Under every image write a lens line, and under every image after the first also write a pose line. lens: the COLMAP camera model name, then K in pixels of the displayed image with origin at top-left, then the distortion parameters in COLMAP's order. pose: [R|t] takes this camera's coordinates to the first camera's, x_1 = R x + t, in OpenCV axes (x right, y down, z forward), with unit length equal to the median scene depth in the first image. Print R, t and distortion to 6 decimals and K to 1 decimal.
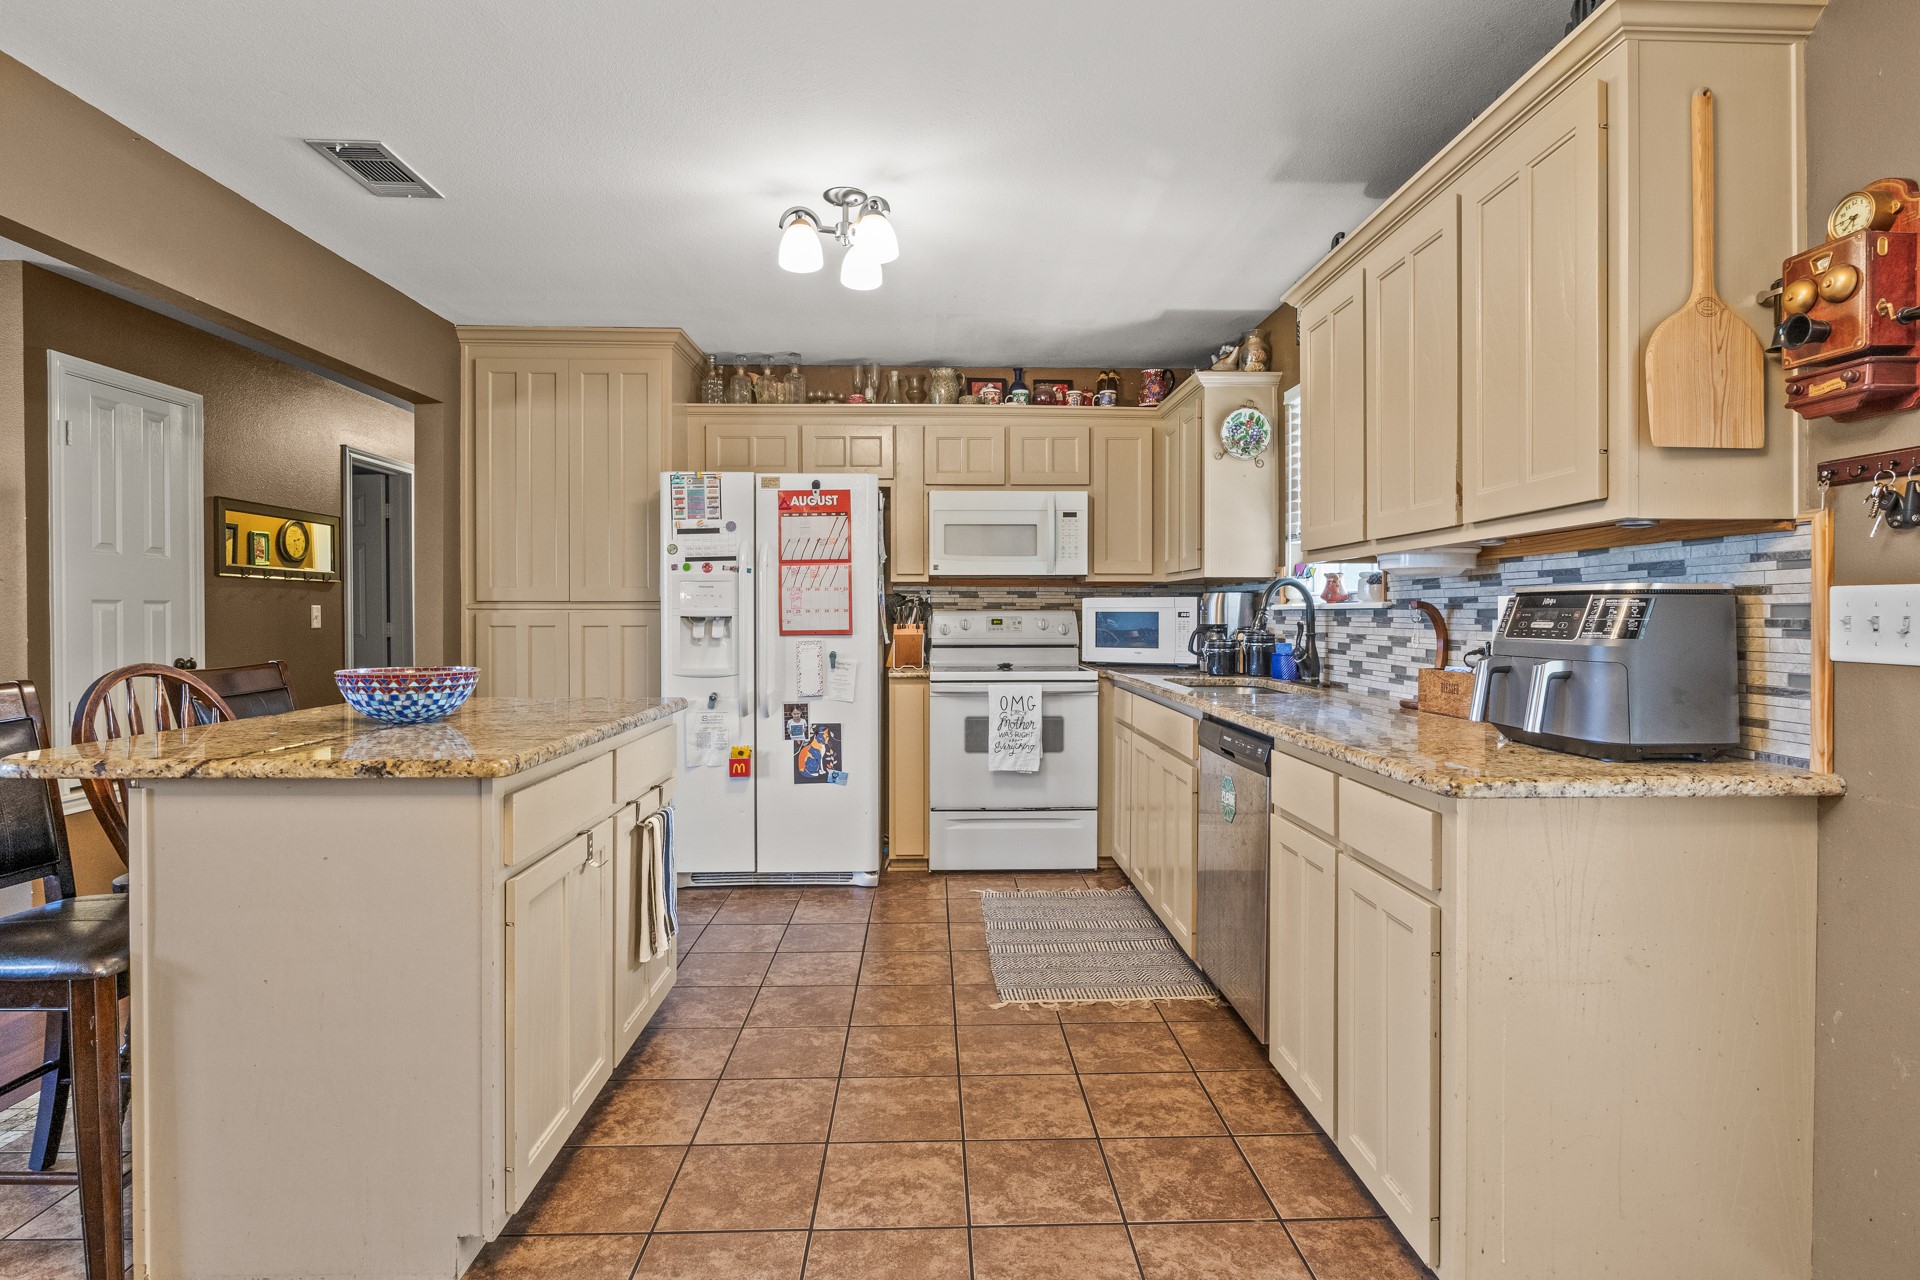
lens RADIAL K [[970.7, 0, 960.8], [0, 970.7, 615.7], [0, 0, 1]] dist [-0.005084, 0.001921]
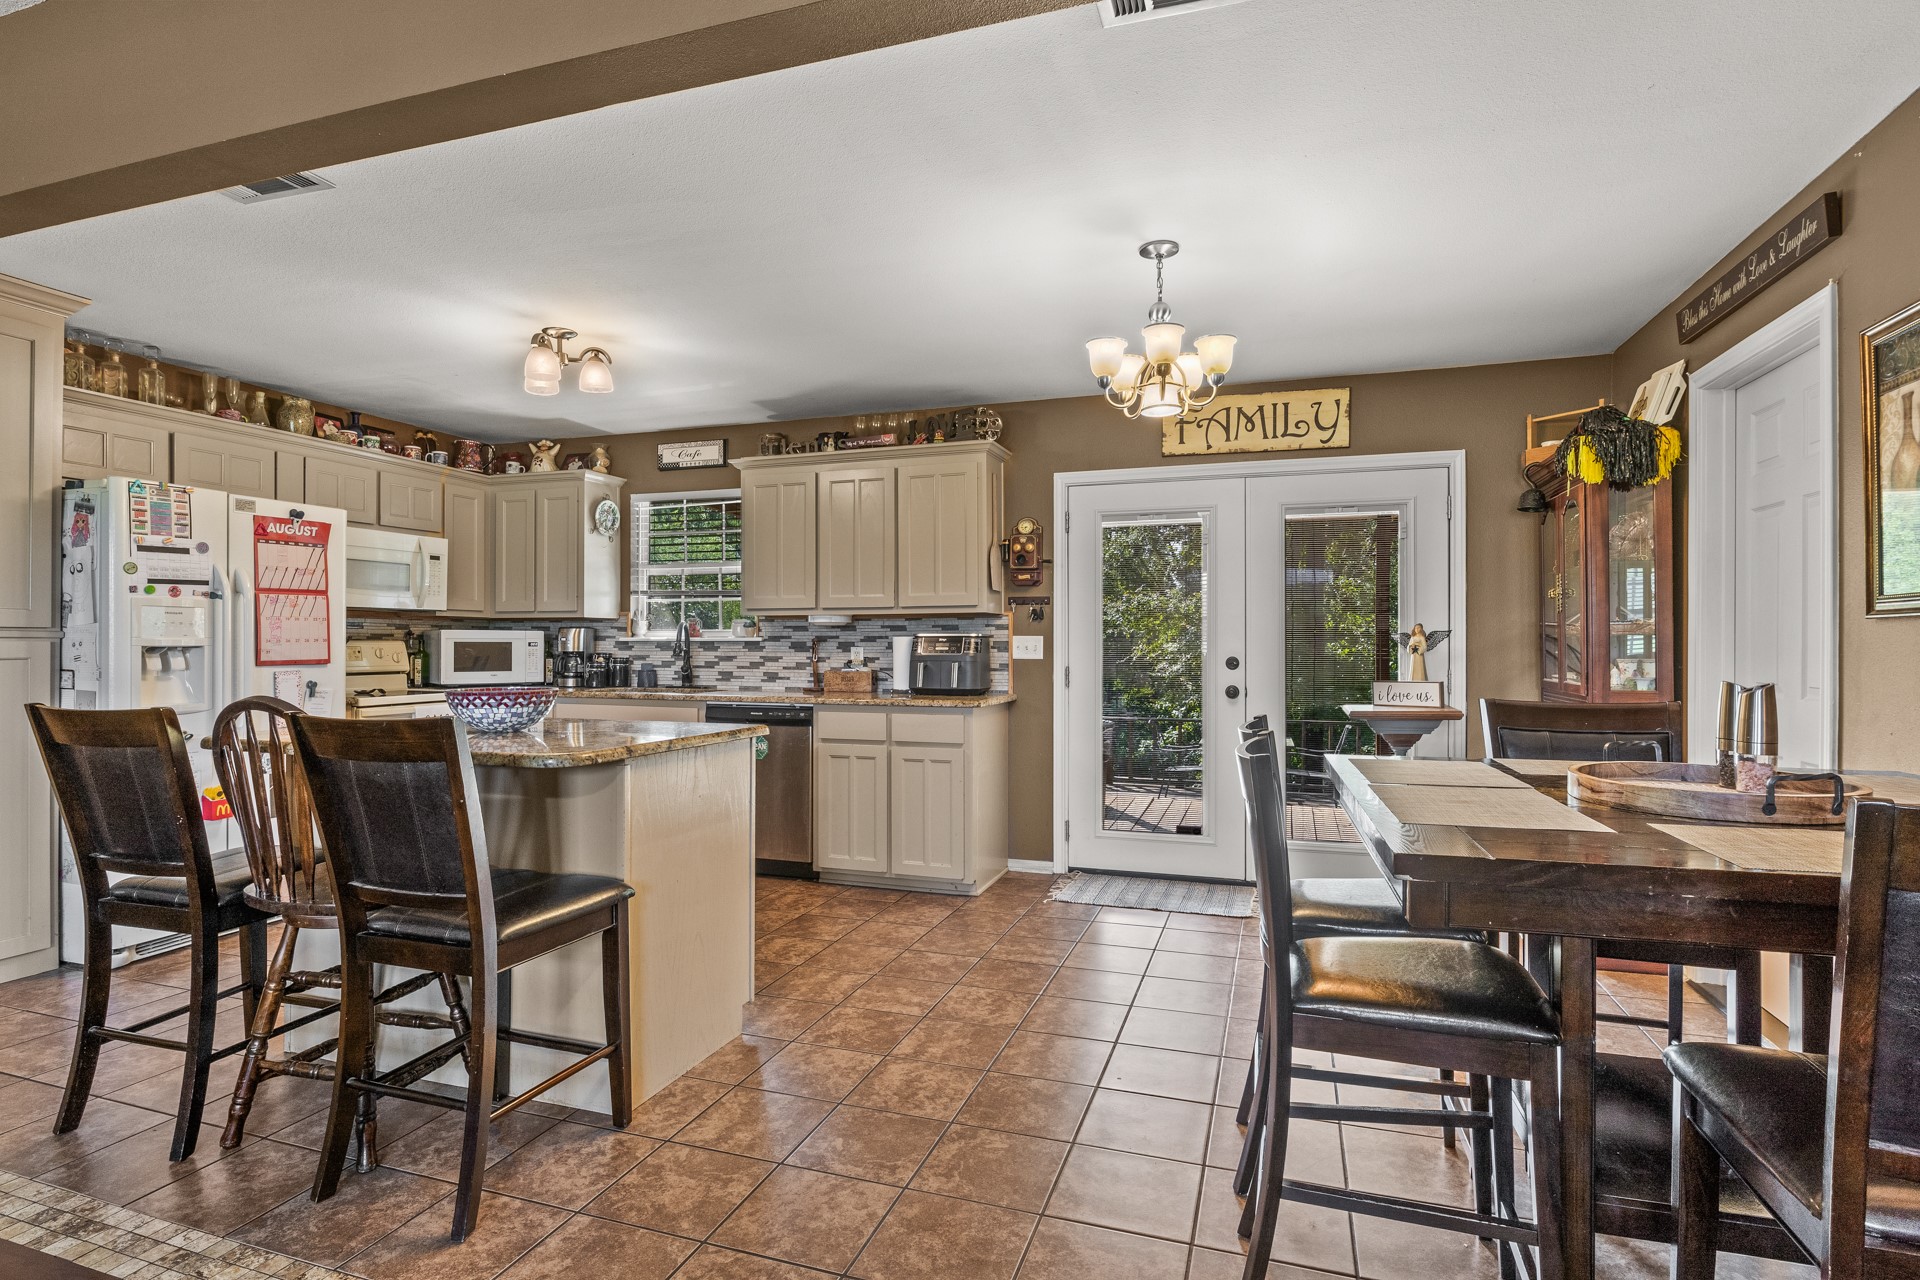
lens RADIAL K [[970.7, 0, 965.0], [0, 970.7, 636.1], [0, 0, 1]] dist [-0.005084, 0.001921]
pose [[0.344724, 0.008179, 0.938669, -0.845715], [0.000529, 0.999960, -0.008908, -0.000480], [-0.938704, 0.003567, 0.344706, 0.012810]]
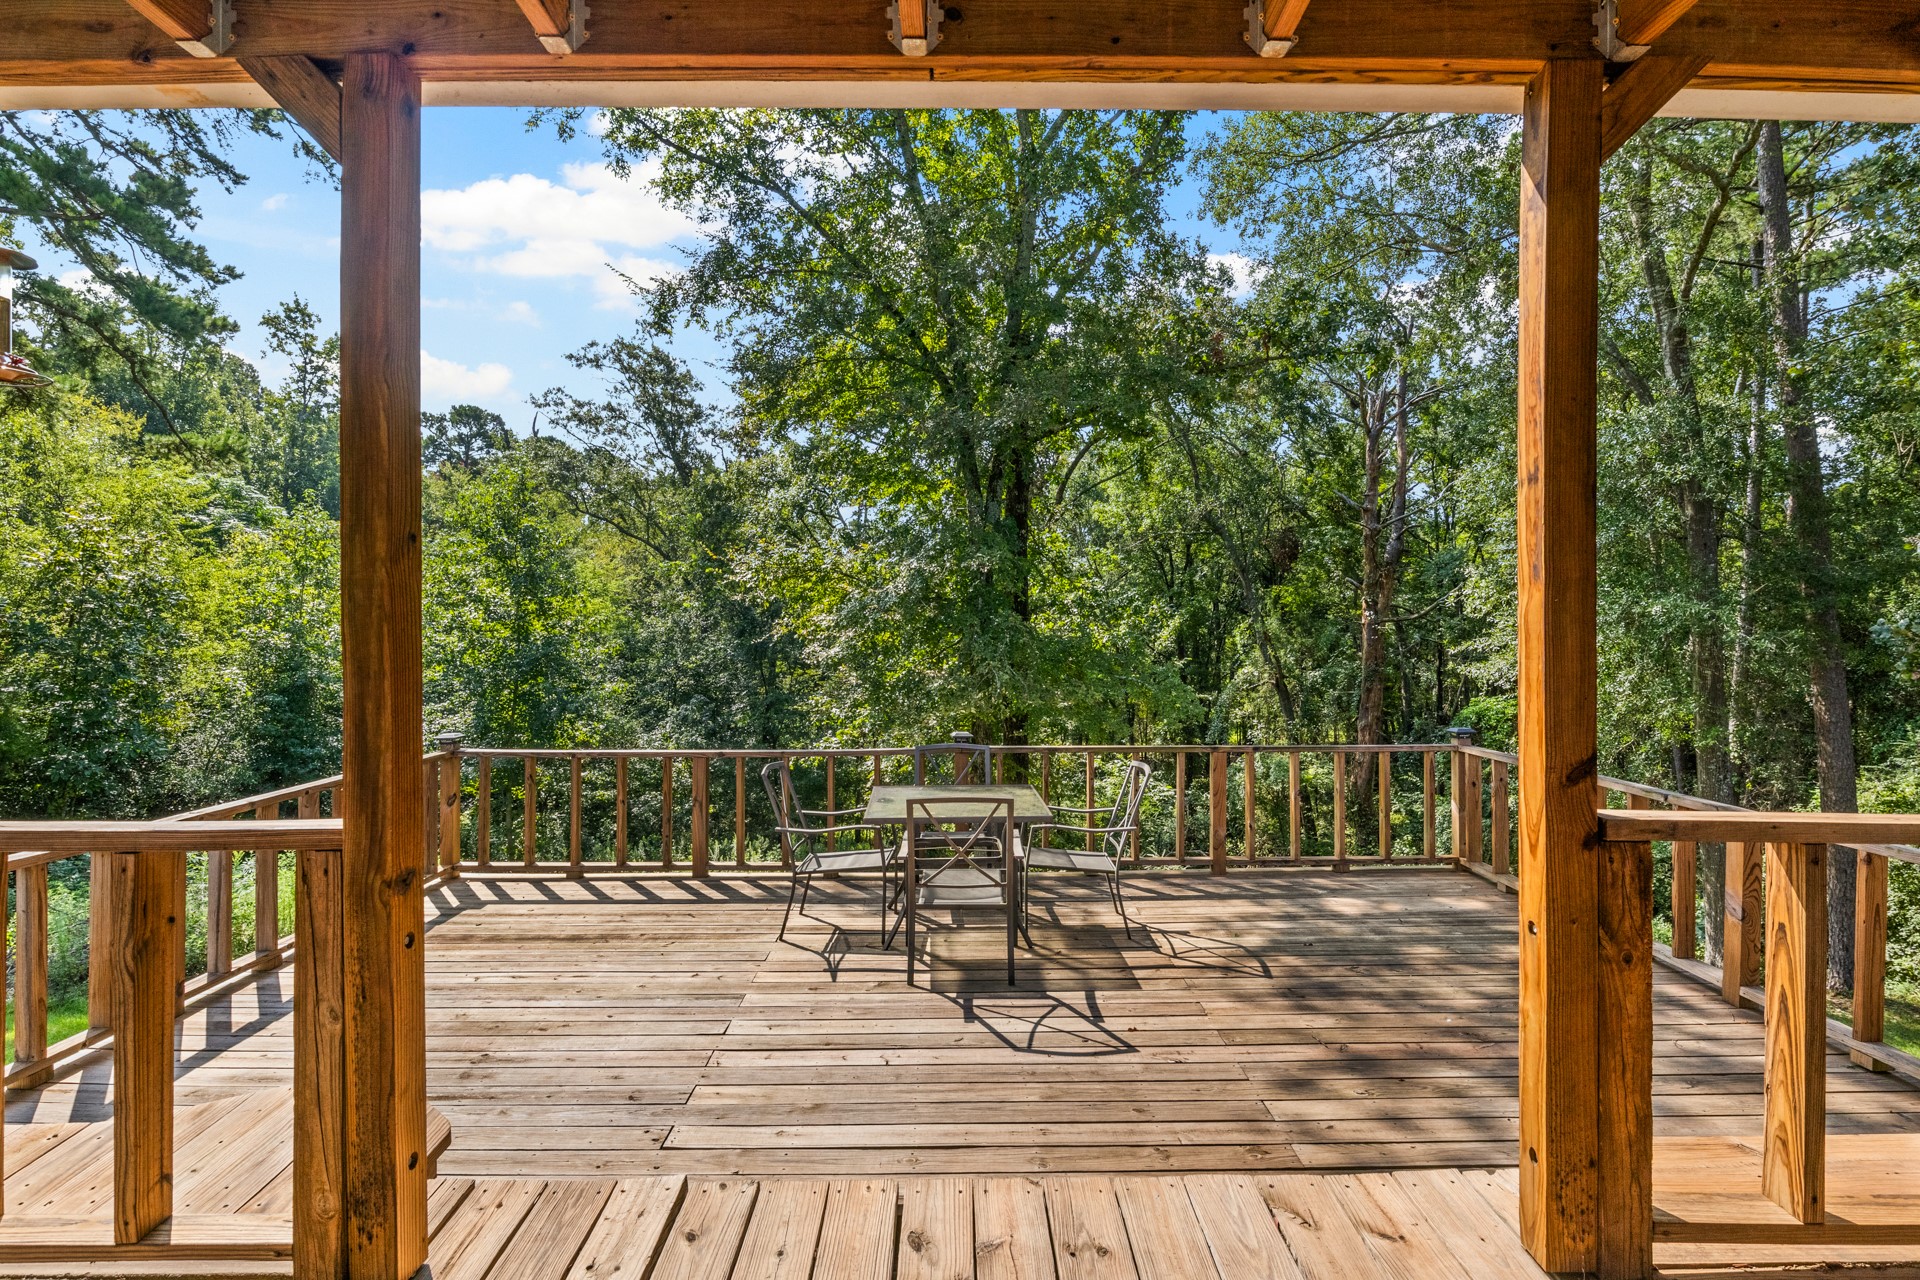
lens RADIAL K [[970.7, 0, 959.8], [0, 970.7, 626.5], [0, 0, 1]] dist [-0.005084, 0.001921]
pose [[0.024185, -0.006199, 0.999688, -0.497578], [0.005468, 0.999967, 0.006069, 0.002619], [-0.999693, 0.005320, 0.024218, 0.050006]]
